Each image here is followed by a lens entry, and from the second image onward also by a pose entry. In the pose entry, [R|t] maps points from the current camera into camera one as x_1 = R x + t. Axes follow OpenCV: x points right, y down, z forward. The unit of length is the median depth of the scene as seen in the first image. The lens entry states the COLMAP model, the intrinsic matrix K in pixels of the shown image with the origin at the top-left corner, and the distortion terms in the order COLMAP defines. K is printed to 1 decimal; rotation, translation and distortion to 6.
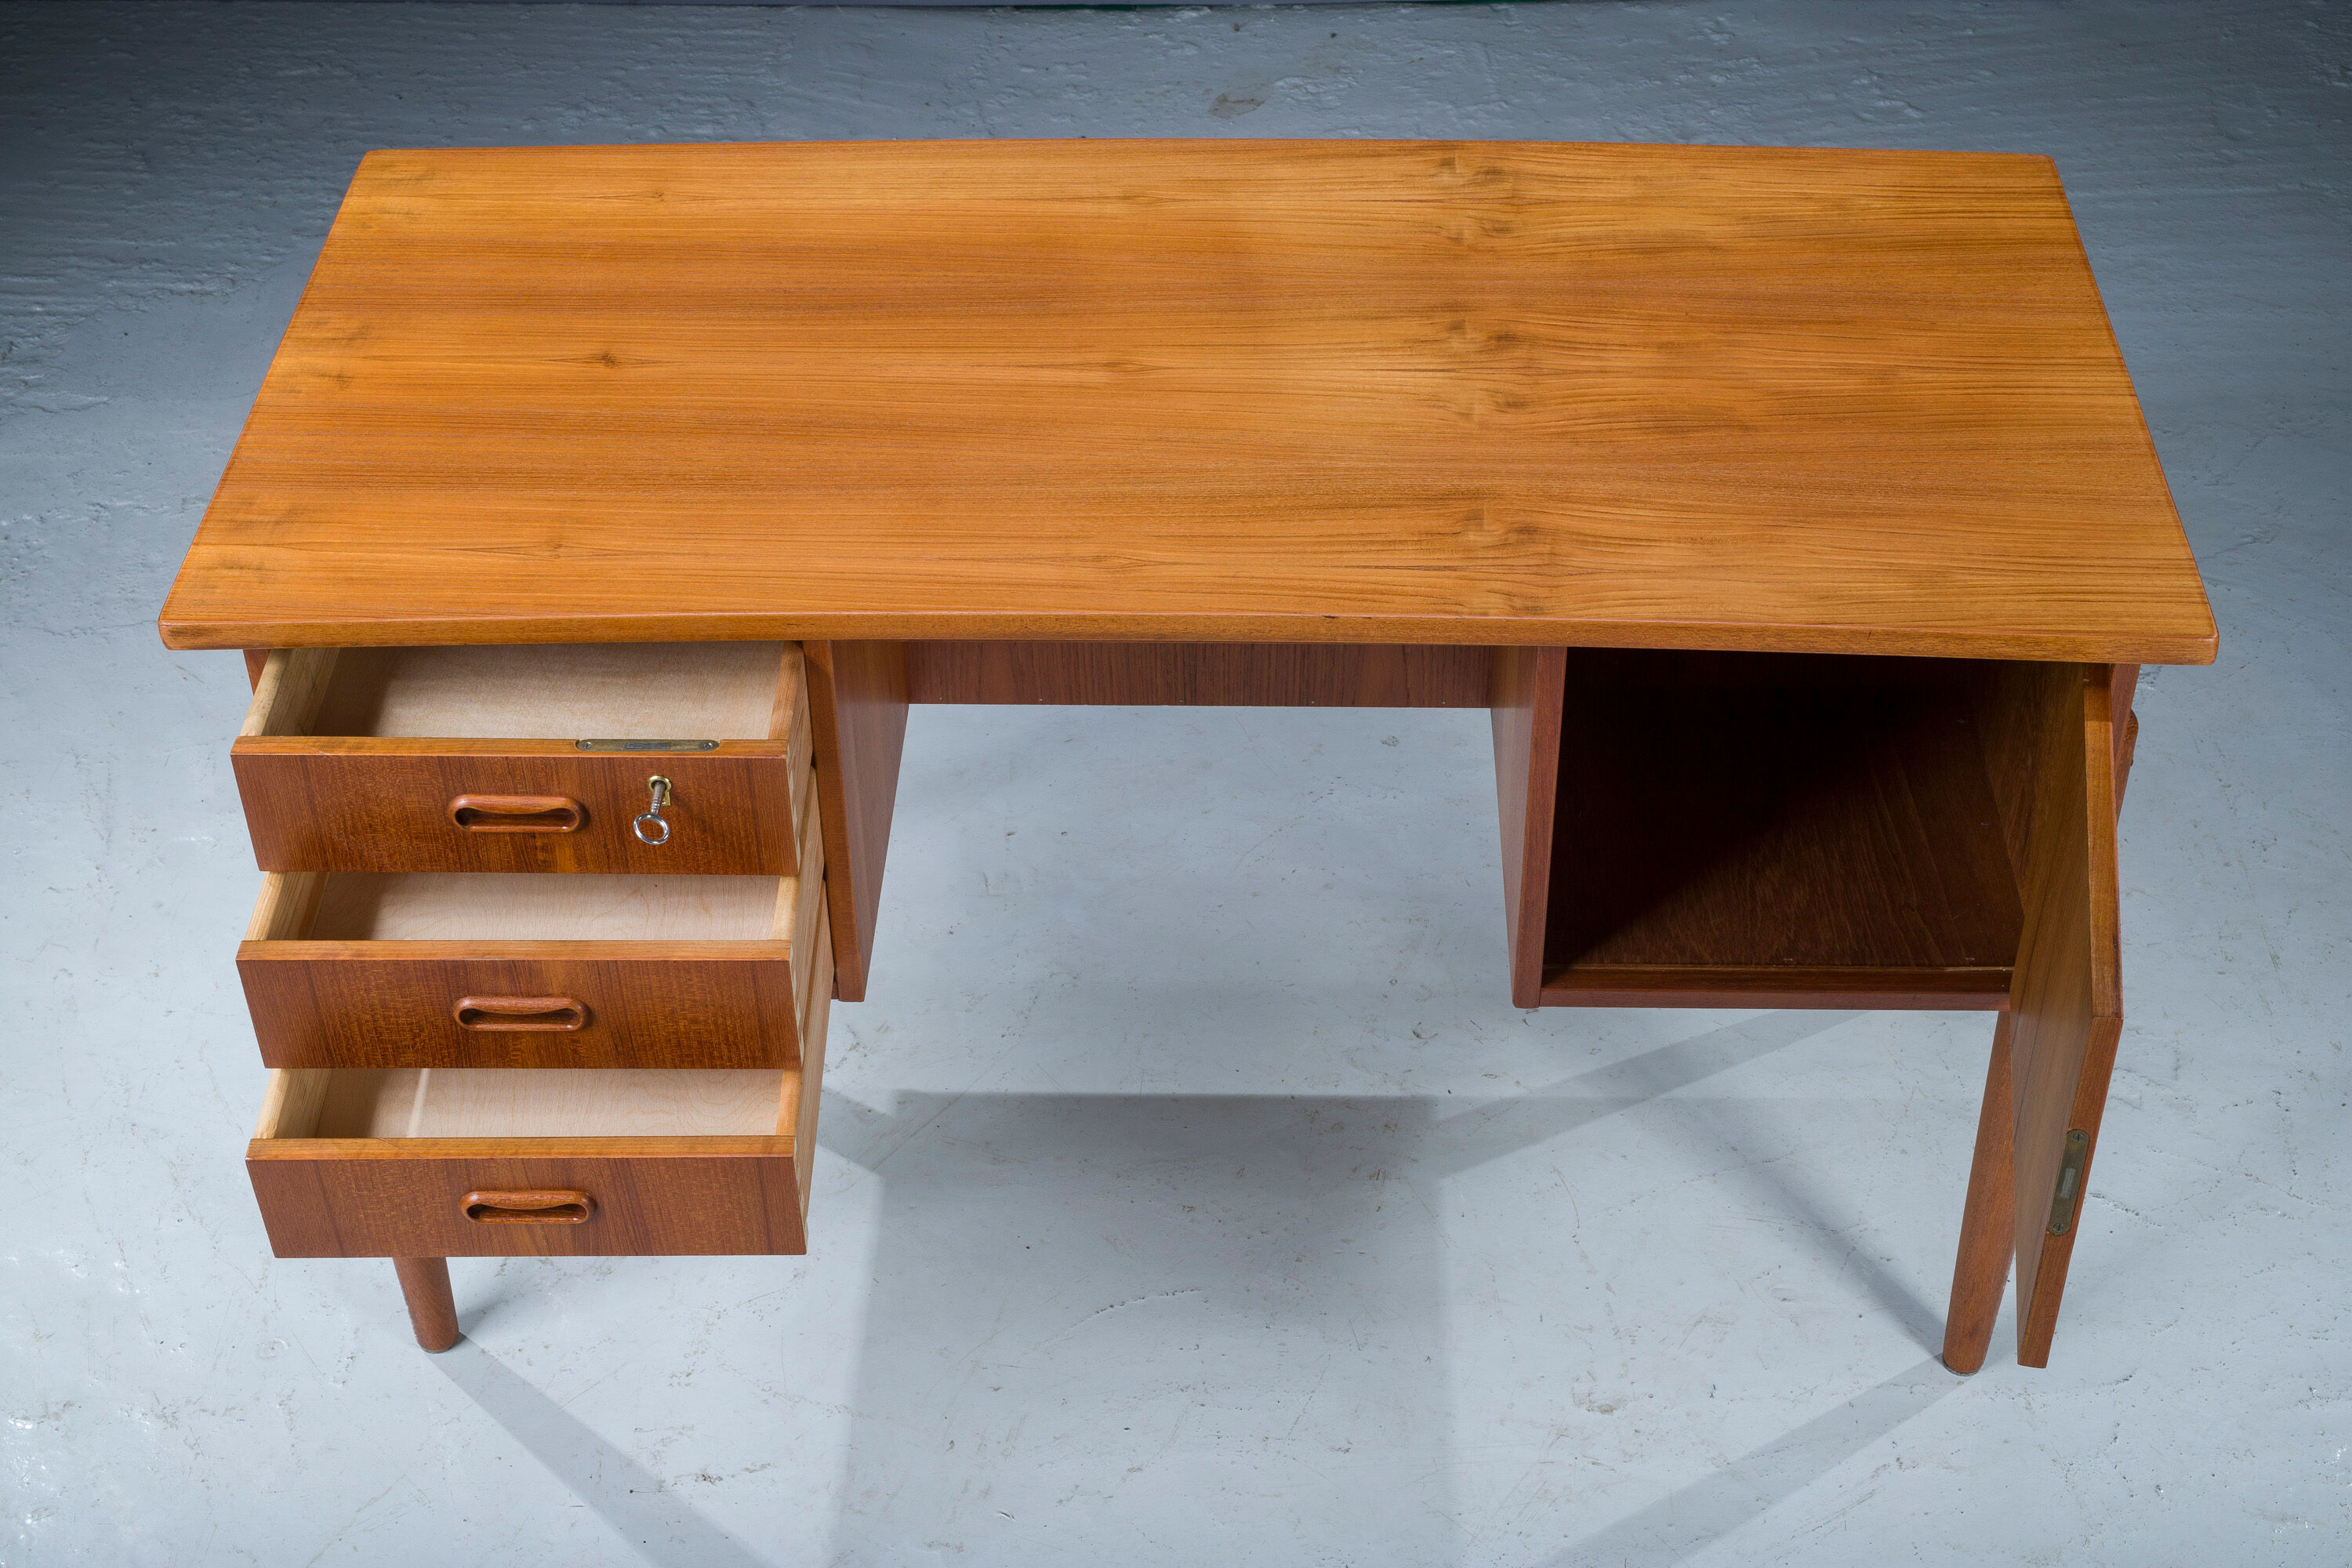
lens RADIAL K [[3253.2, 0, 1176.0], [0, 3253.2, 784.0], [0, 0, 1]] dist [-0.019401, 0.065805]
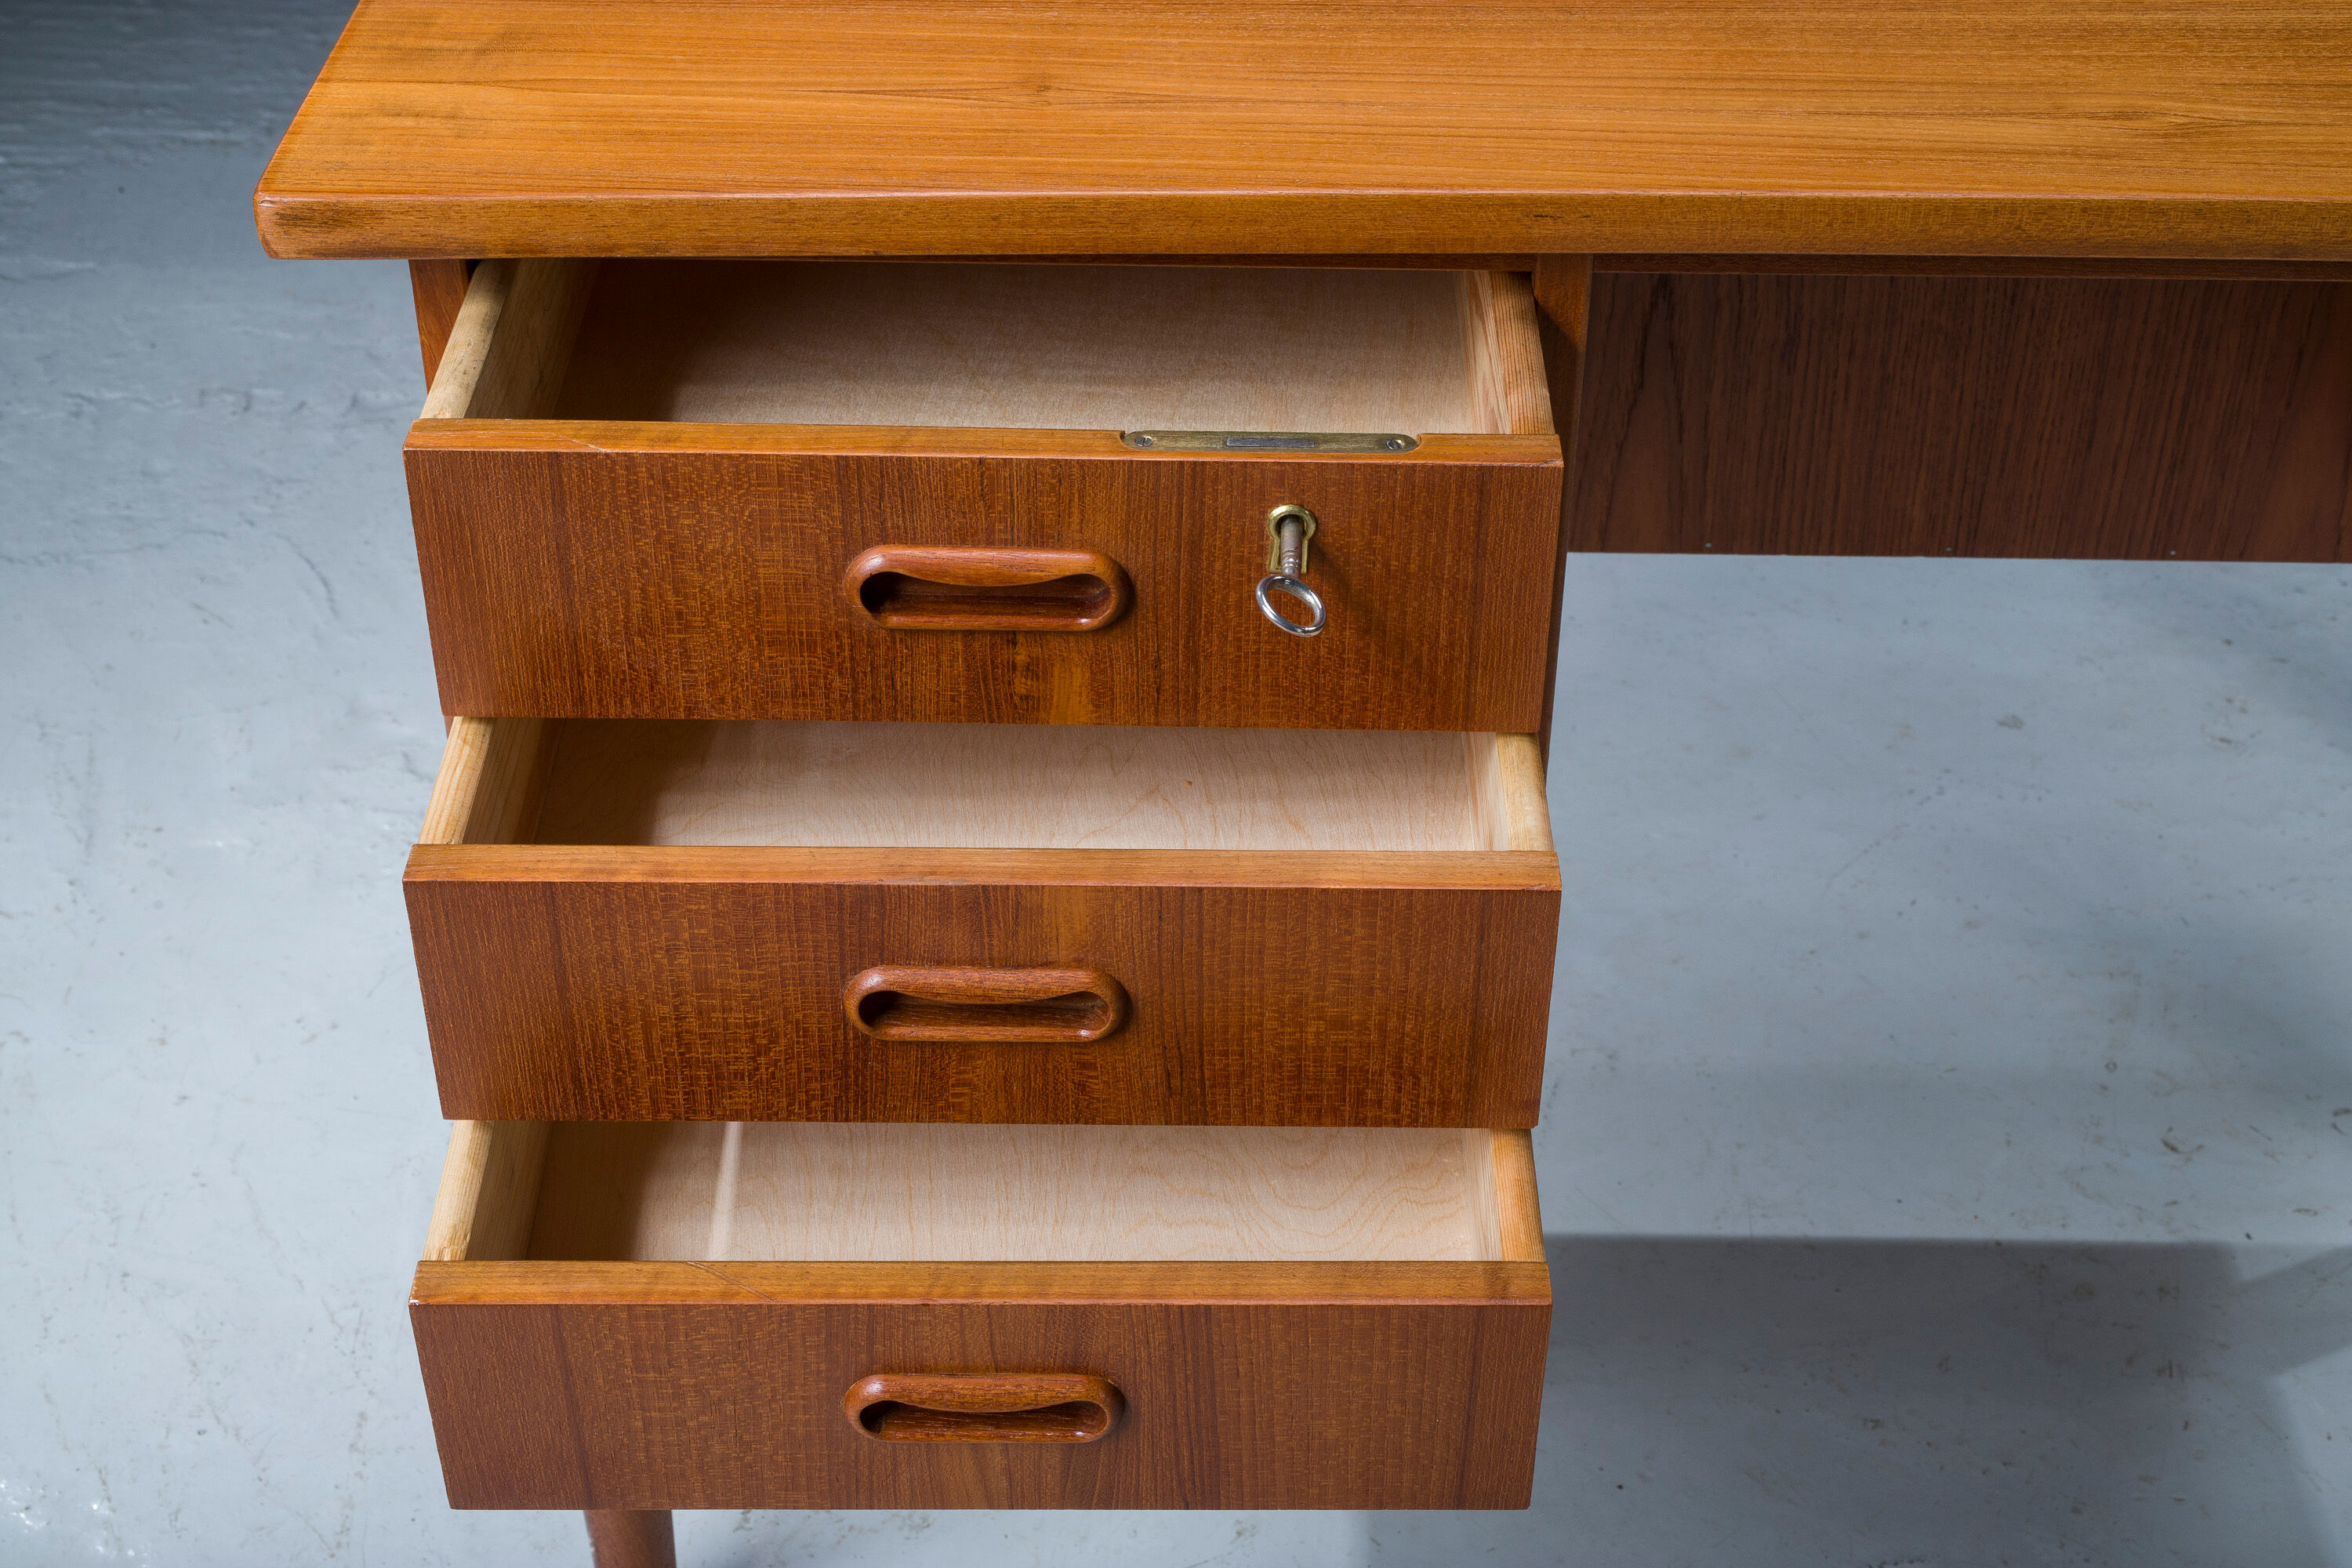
lens RADIAL K [[3328.7, 0, 1176.0], [0, 3328.7, 784.0], [0, 0, 1]] dist [-0.023033, 0.078348]
pose [[0.999909, 0.008569, 0.010381, -0.170487], [-0.007910, 0.998047, -0.061959, 0.065379], [-0.010892, 0.061871, 0.998025, 0.480725]]
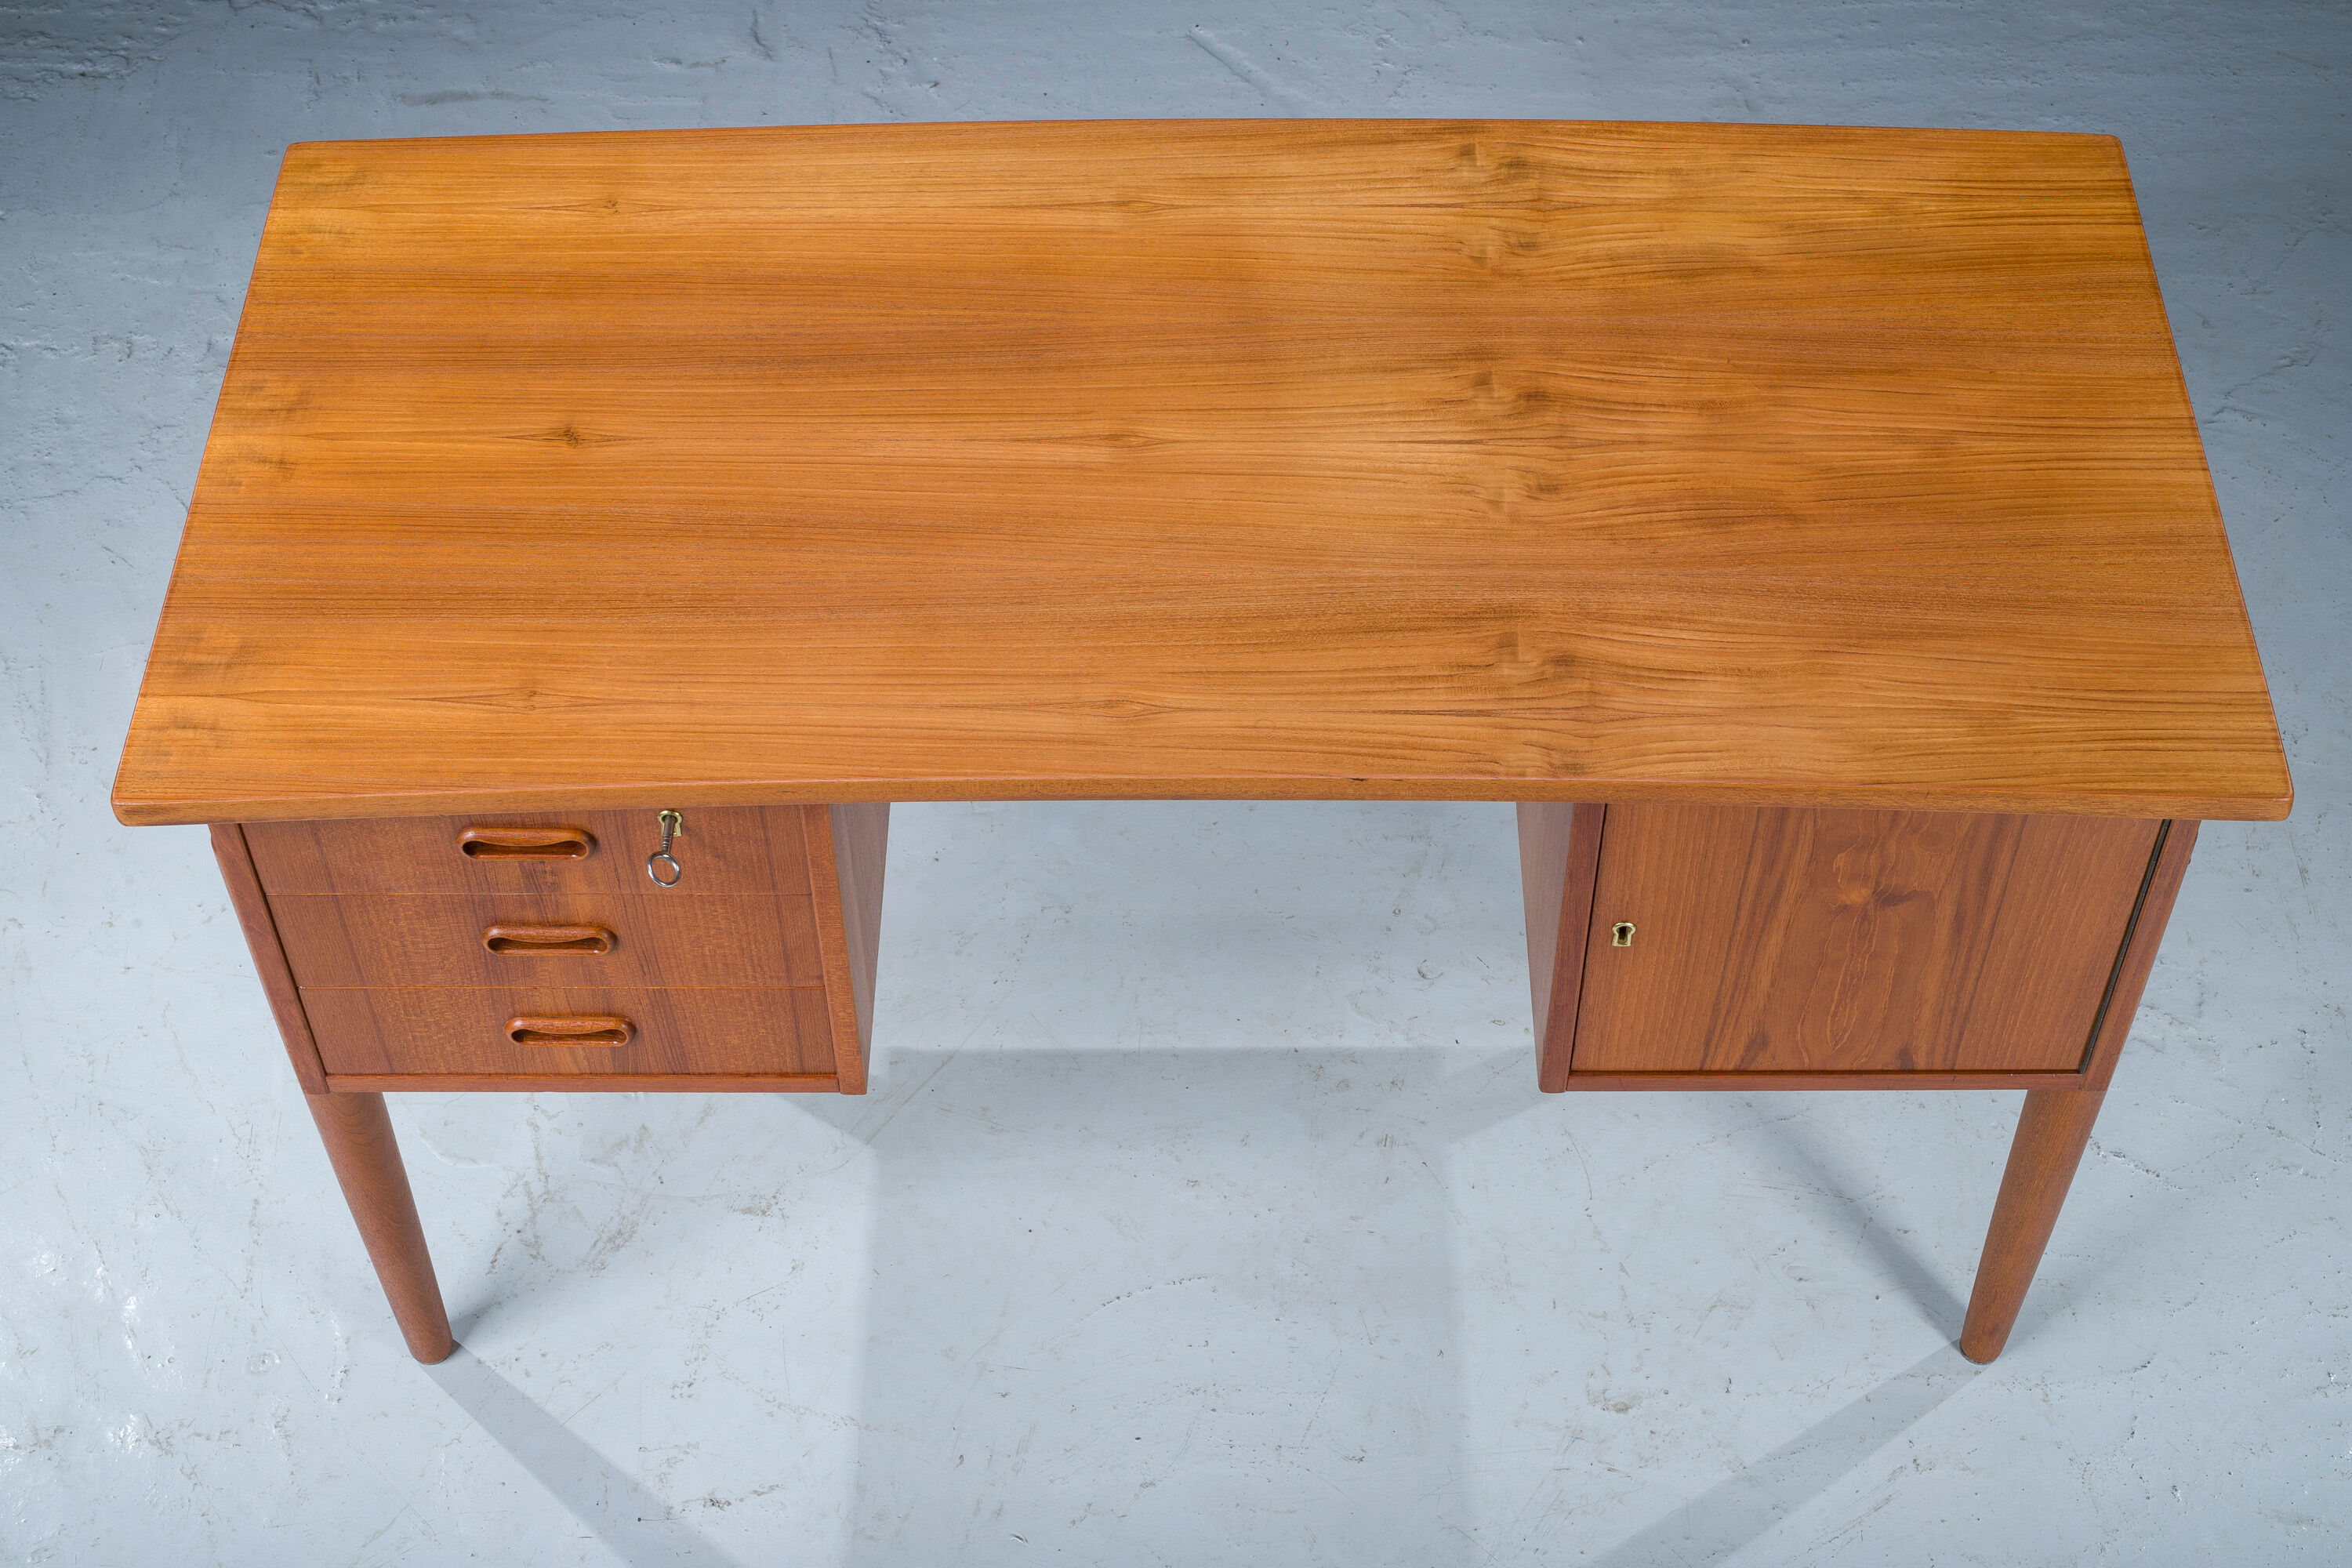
lens RADIAL K [[3328.7, 0, 1176.0], [0, 3328.7, 784.0], [0, 0, 1]] dist [-0.023033, 0.078348]
pose [[0.999706, -0.016585, 0.017682, -0.021596], [0.013181, 0.983990, 0.177735, -0.211275], [-0.020346, -0.177449, 0.983920, 0.047424]]
